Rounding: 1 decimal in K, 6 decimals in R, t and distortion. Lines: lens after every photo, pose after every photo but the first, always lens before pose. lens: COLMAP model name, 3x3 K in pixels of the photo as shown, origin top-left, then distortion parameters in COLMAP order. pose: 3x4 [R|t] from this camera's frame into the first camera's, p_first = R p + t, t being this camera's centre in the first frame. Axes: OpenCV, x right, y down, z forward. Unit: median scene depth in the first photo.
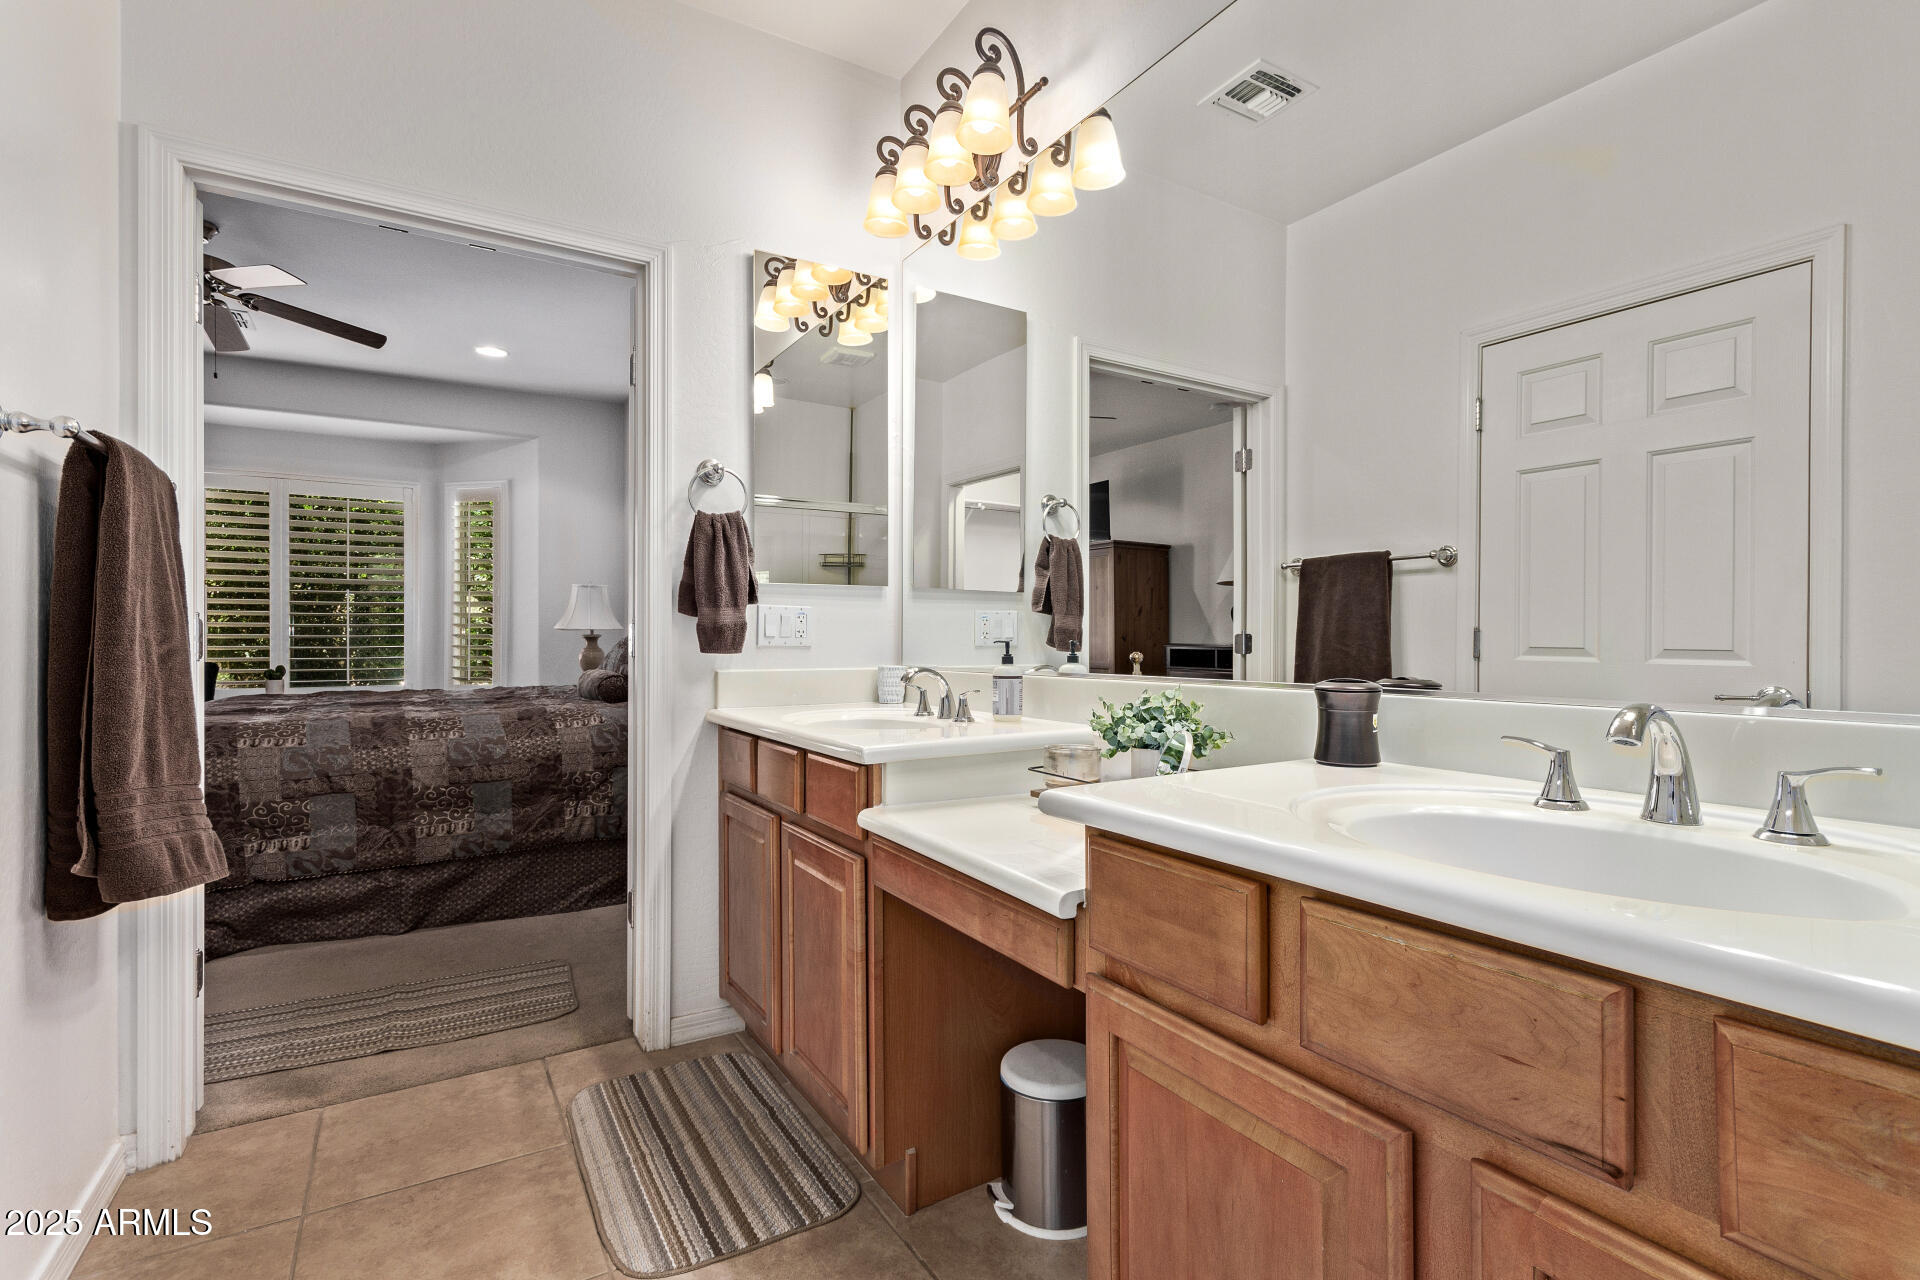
lens RADIAL K [[899.5, 0, 965.8], [0, 899.5, 638.9], [0, 0, 1]] dist [-0.015705, -0.000191]
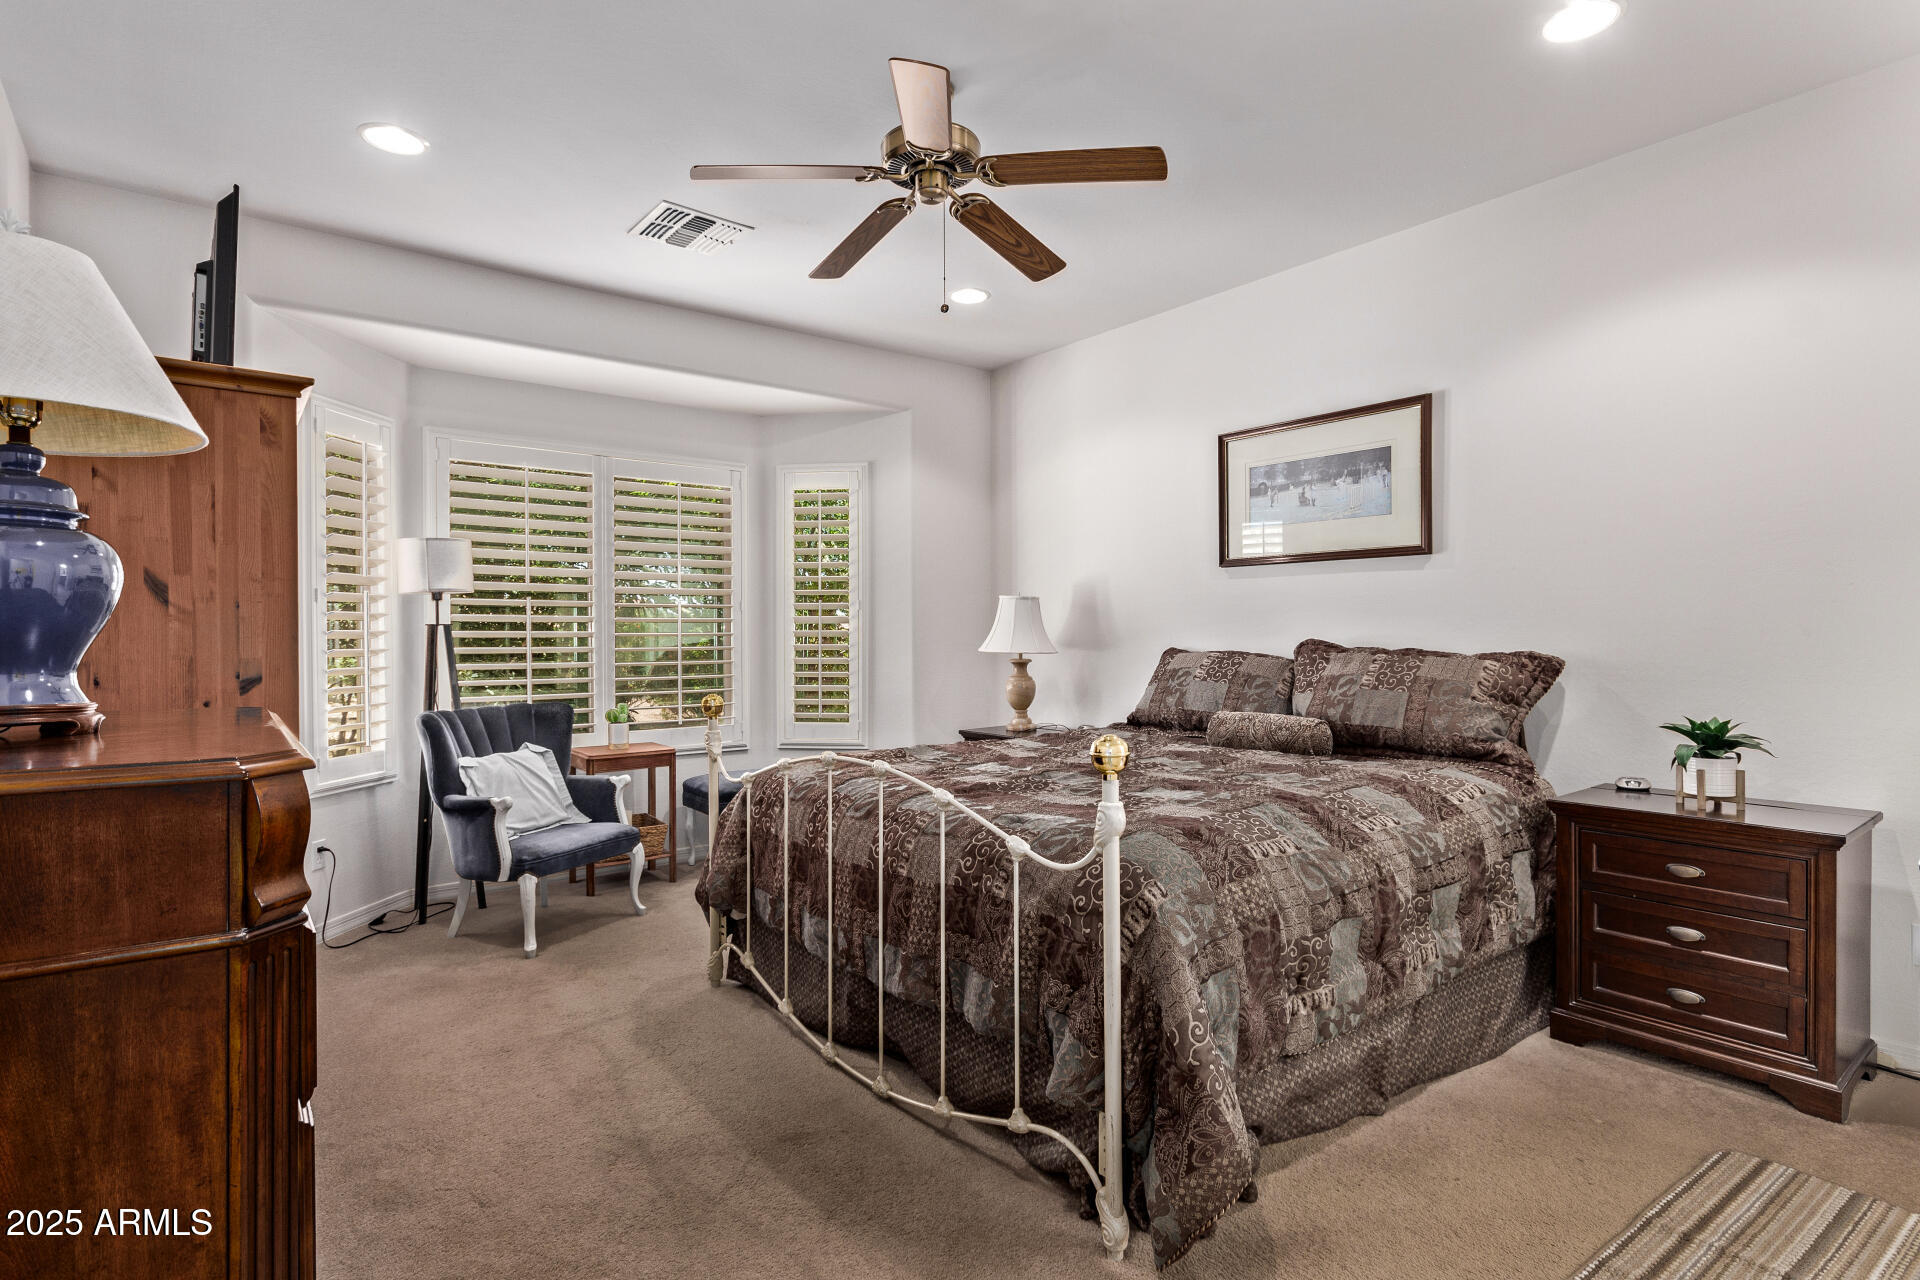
lens RADIAL K [[977.7, 0, 966.3], [0, 977.7, 641.4], [0, 0, 1]] dist [0.001217, 0.000386]
pose [[0.993715, 0.000164, 0.111939, -1.048638], [-0.000095, 1.000000, -0.000626, -0.037574], [-0.111939, 0.000611, 0.993715, 0.278224]]
